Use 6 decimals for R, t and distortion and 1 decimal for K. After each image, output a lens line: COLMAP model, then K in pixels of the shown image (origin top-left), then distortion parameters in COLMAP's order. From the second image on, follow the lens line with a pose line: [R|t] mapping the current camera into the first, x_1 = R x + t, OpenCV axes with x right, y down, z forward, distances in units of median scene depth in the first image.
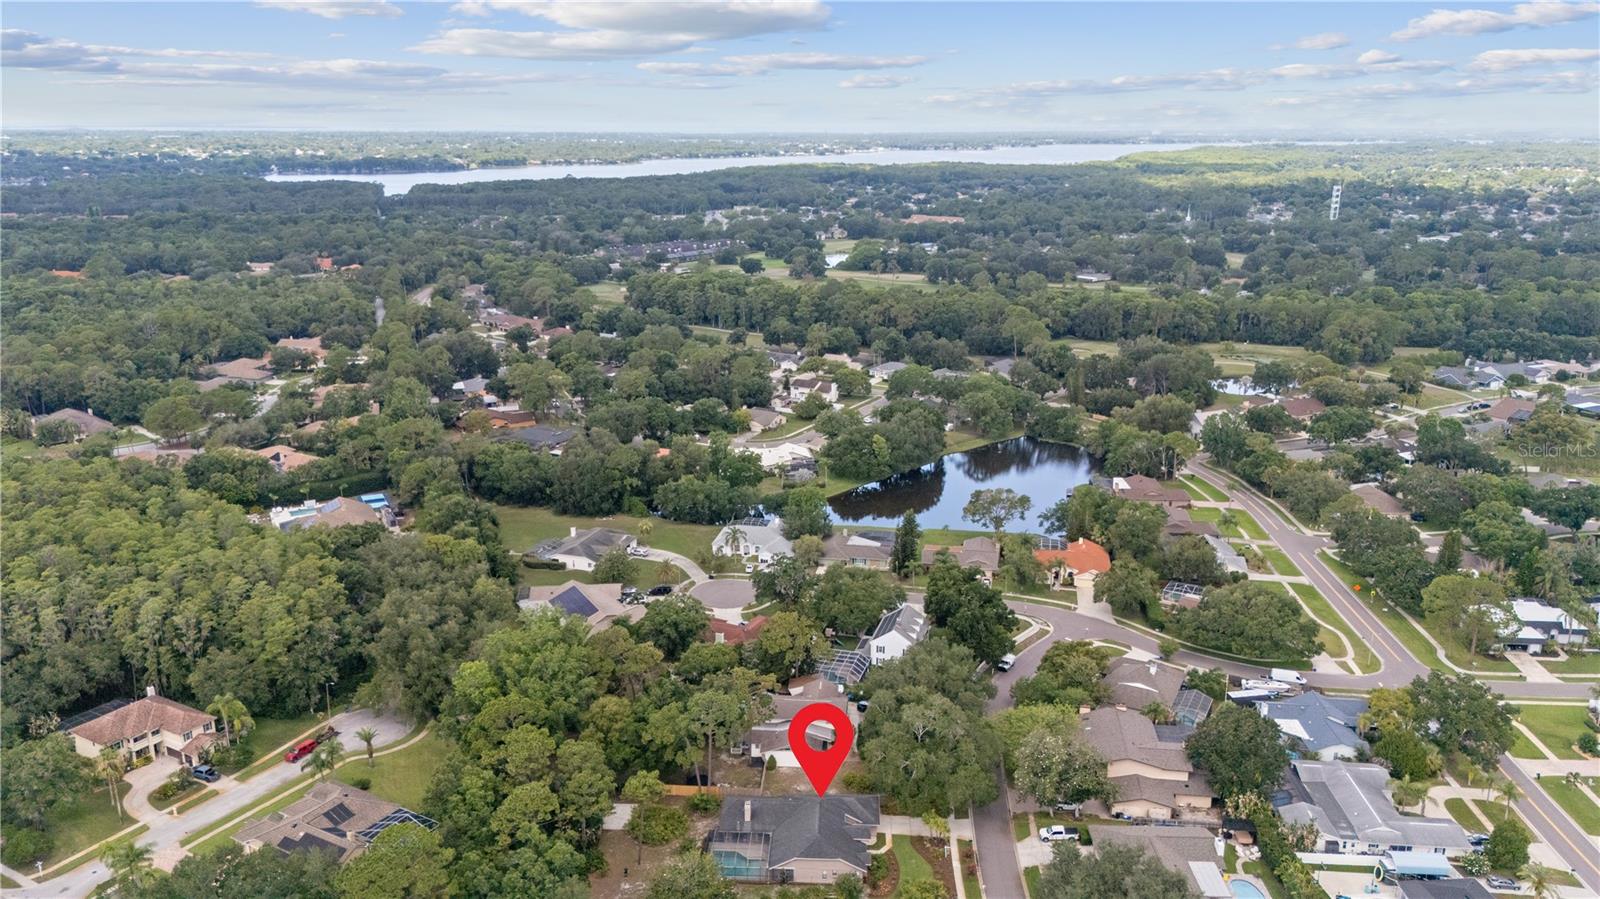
lens RADIAL K [[1149.8, 0, 800.0], [0, 1149.8, 449.5], [0, 0, 1]] dist [0.062114, -0.072085]
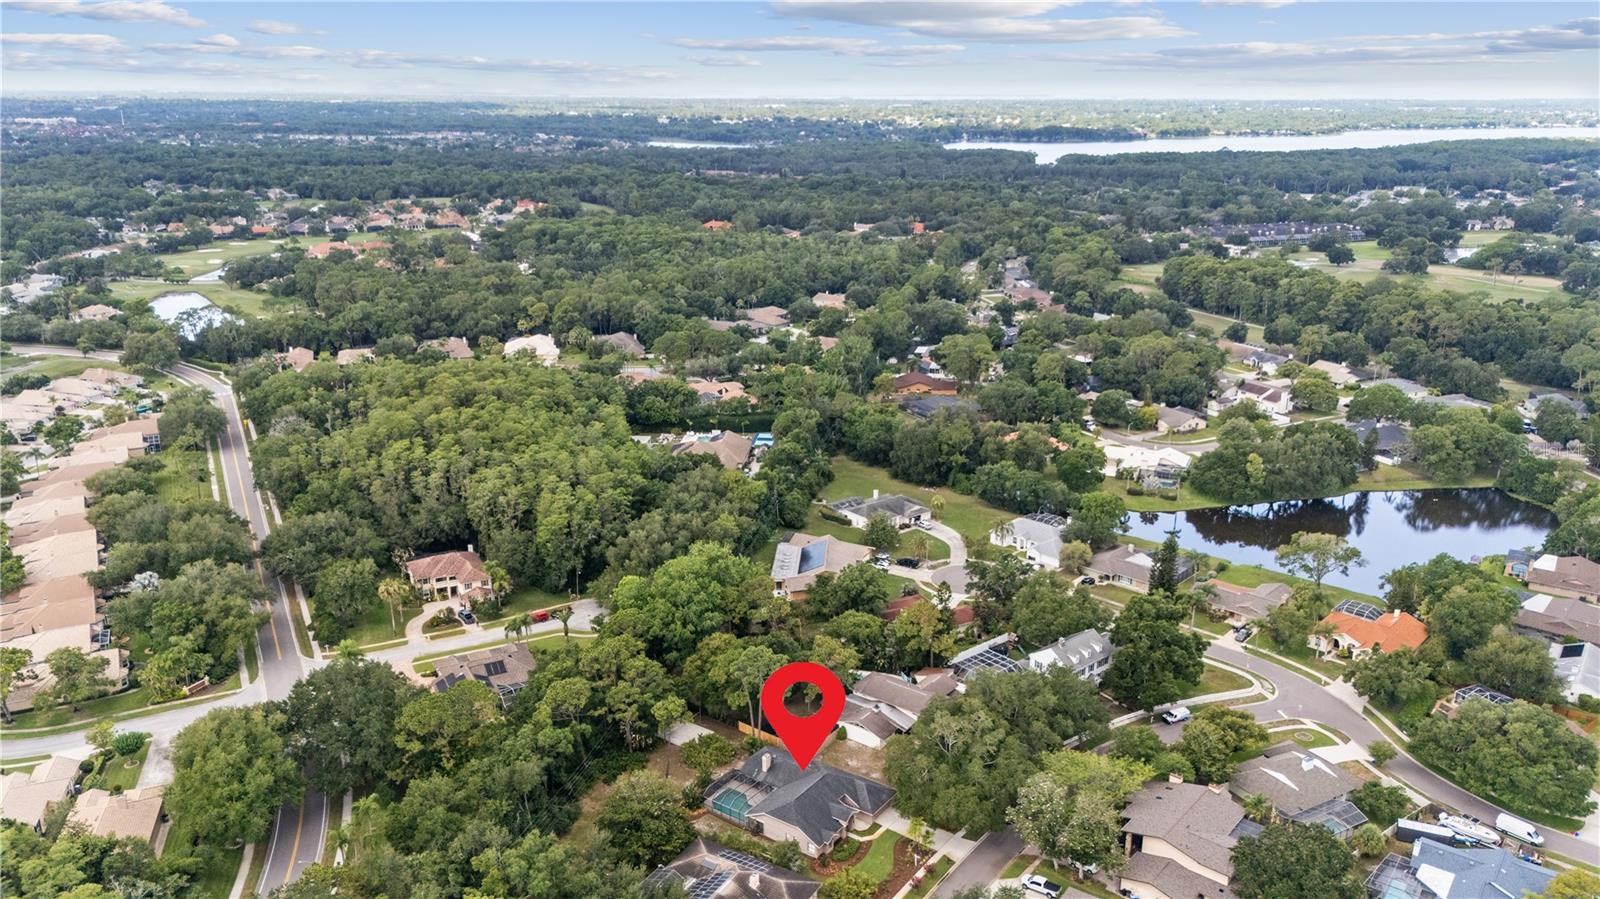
lens RADIAL K [[1149.8, 0, 800.0], [0, 1149.8, 449.5], [0, 0, 1]] dist [0.062114, -0.072085]
pose [[0.845409, 0.158688, -0.510001, 0.223157], [-0.145961, 0.987140, 0.065196, -0.022691], [0.513788, 0.019323, 0.857700, 0.042294]]
